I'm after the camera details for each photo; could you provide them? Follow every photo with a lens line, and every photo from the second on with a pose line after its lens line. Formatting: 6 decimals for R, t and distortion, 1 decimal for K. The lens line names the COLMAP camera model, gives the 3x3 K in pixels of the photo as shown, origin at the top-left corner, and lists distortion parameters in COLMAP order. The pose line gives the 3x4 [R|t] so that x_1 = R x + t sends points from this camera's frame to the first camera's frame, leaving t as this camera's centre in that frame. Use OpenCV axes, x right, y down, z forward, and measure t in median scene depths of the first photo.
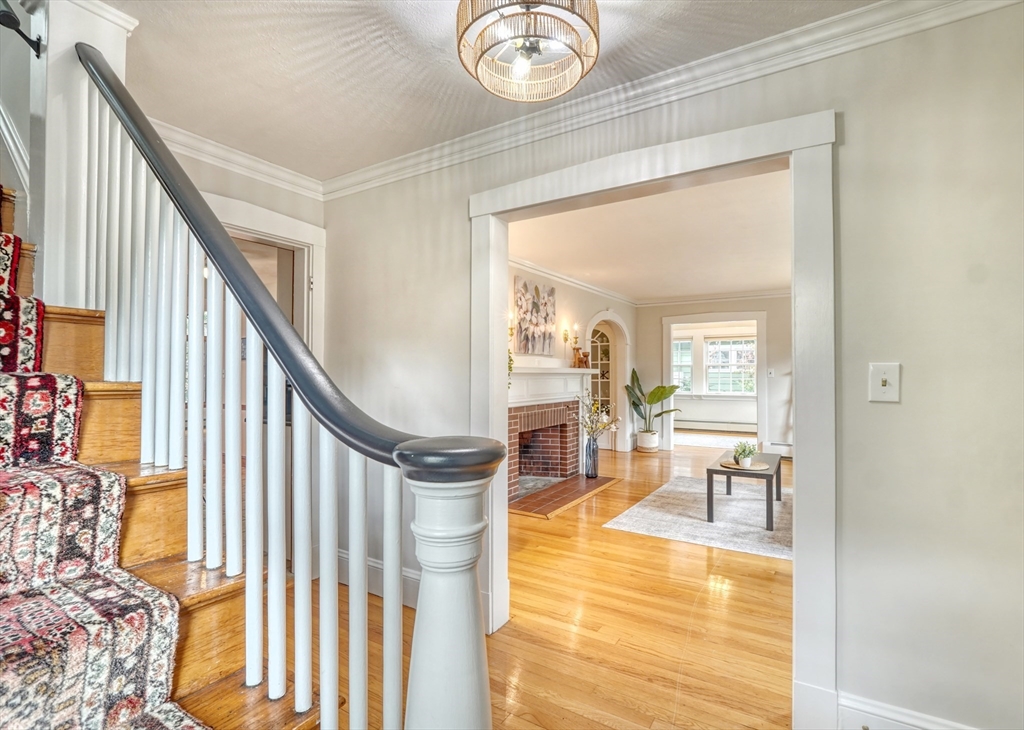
lens RADIAL K [[493.9, 0, 512.5], [0, 493.9, 364.8], [0, 0, 1]] dist [-0.002607, -0.000038]
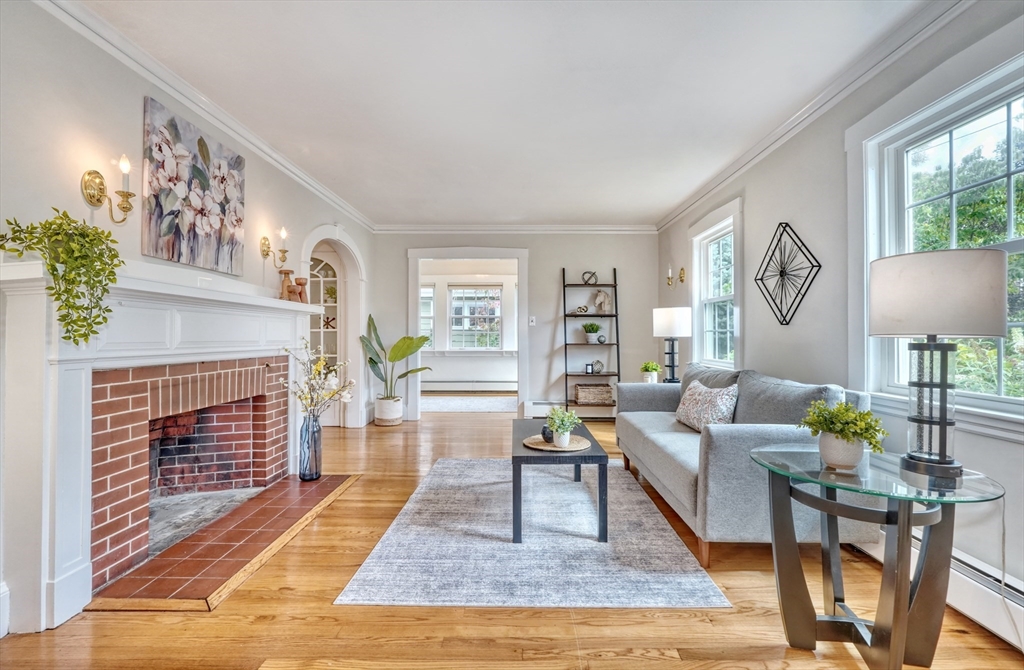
lens RADIAL K [[507.2, 0, 515.0], [0, 507.2, 332.9], [0, 0, 1]] dist [-0.013752, 0.000331]
pose [[0.854971, 0.002048, 0.518672, 0.051282], [-0.007745, 0.999931, 0.008818, 0.037881], [-0.518618, -0.011556, 0.854928, 0.331613]]
